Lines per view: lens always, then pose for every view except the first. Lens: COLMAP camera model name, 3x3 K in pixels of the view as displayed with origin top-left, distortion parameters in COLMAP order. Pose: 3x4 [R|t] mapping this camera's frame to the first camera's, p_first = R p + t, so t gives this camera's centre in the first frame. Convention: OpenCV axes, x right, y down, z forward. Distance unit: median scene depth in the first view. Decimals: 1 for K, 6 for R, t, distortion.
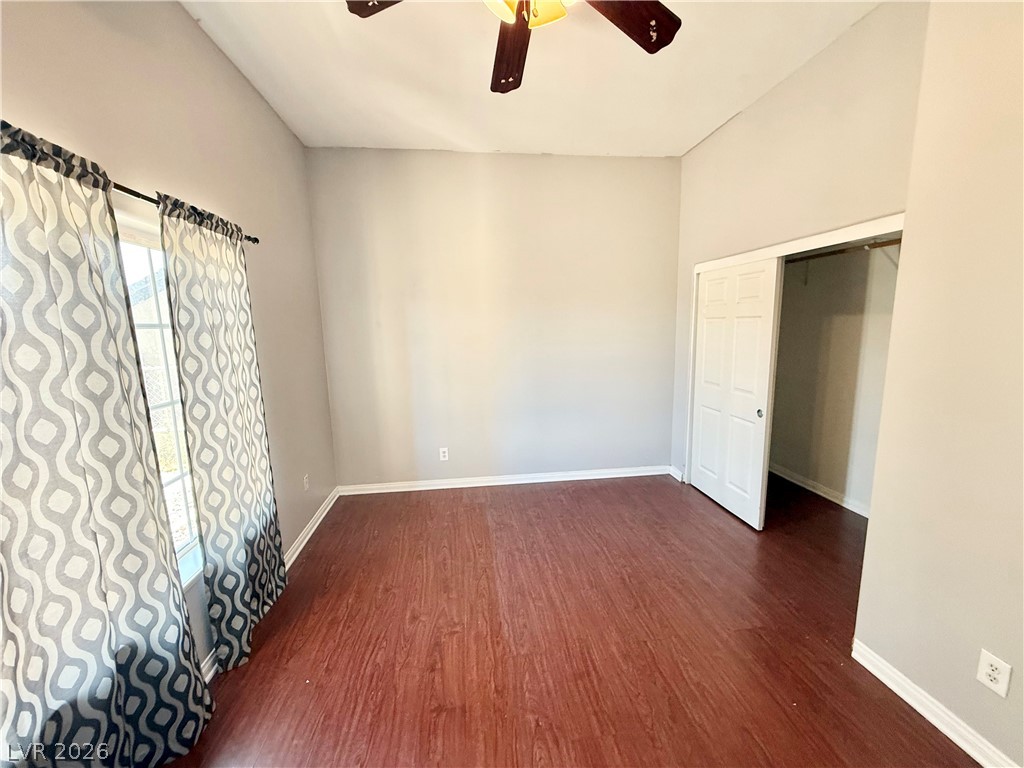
lens RADIAL K [[409.7, 0, 511.0], [0, 409.7, 385.0], [0, 0, 1]] dist [0.001146, 0.000185]
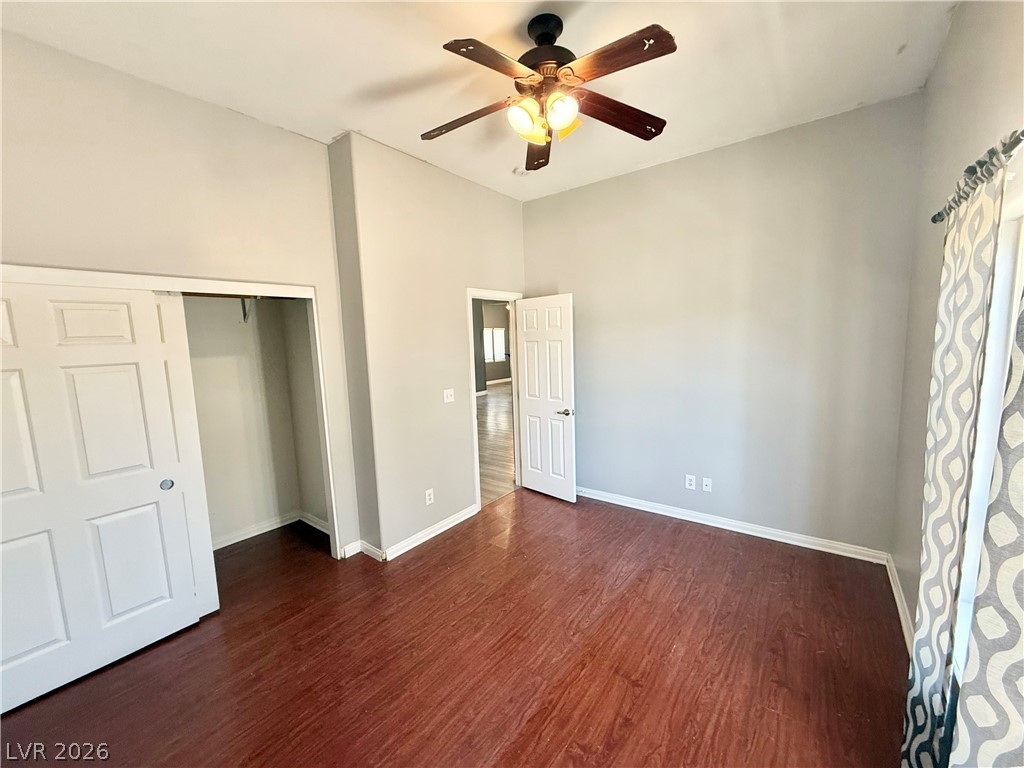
lens RADIAL K [[409.7, 0, 514.9], [0, 409.7, 387.1], [0, 0, 1]] dist [0.001146, 0.000185]
pose [[-0.720889, -0.036667, 0.692080, -0.656714], [0.151584, 0.966079, 0.209079, -0.277567], [-0.676270, 0.255631, -0.690878, 1.710042]]
